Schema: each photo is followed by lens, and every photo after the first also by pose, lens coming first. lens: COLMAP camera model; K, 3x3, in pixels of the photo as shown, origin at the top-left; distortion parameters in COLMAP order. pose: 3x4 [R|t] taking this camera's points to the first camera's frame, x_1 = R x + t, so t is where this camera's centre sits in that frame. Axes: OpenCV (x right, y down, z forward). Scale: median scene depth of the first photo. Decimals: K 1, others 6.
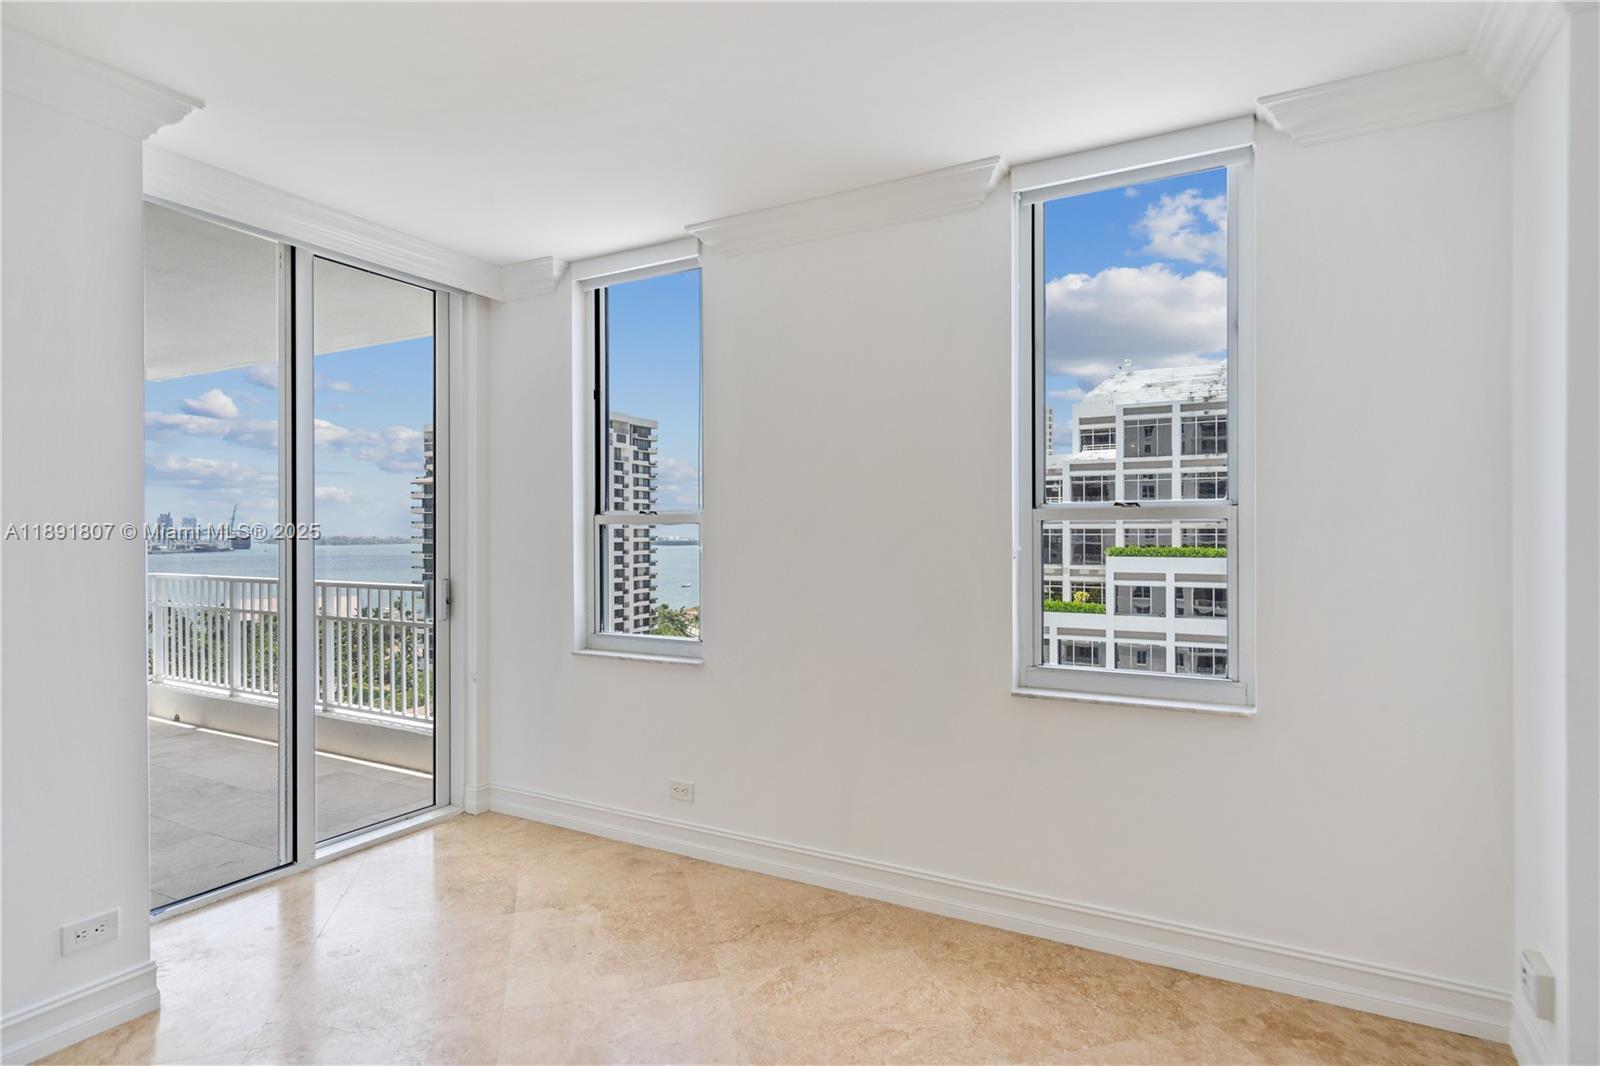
lens RADIAL K [[821.9, 0, 806.4], [0, 821.9, 531.0], [0, 0, 1]] dist [0.003861, 0.000828]
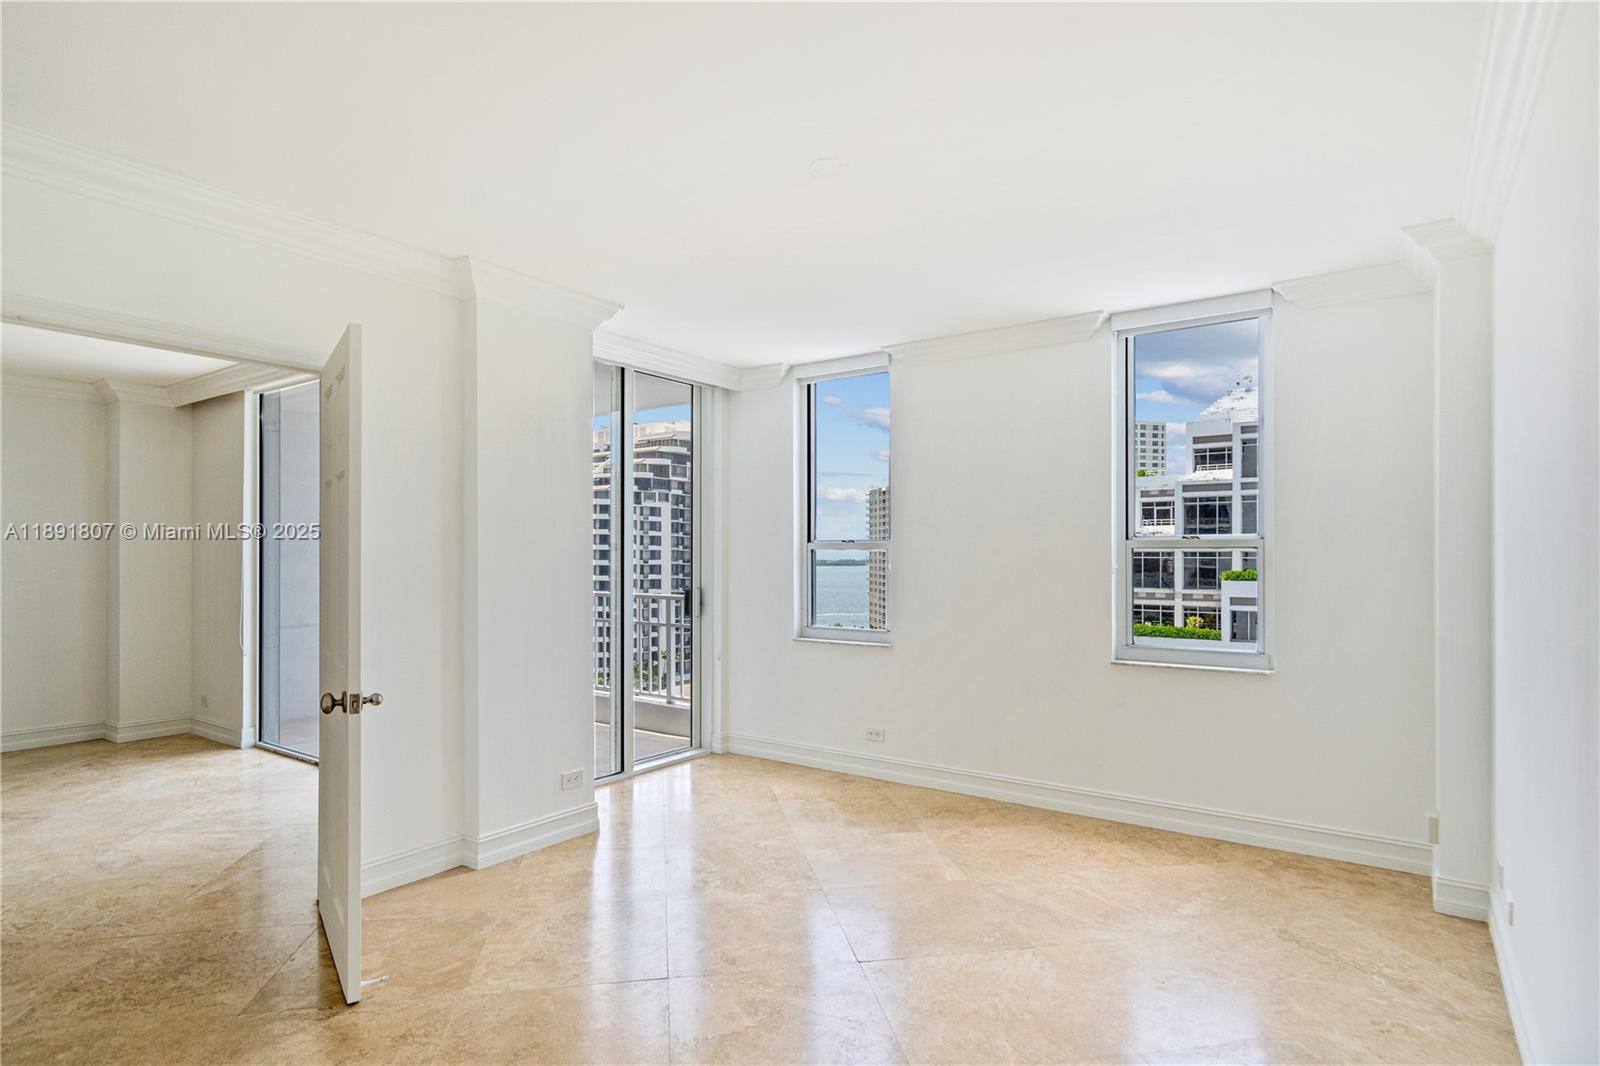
lens RADIAL K [[841.0, 0, 798.5], [0, 841.0, 550.6], [0, 0, 1]] dist [0.001137, 0.000357]
pose [[0.992660, 0.001519, -0.120933, -0.093148], [-0.001913, 0.999993, -0.003148, -0.001664], [0.120927, 0.003356, 0.992656, -0.420269]]
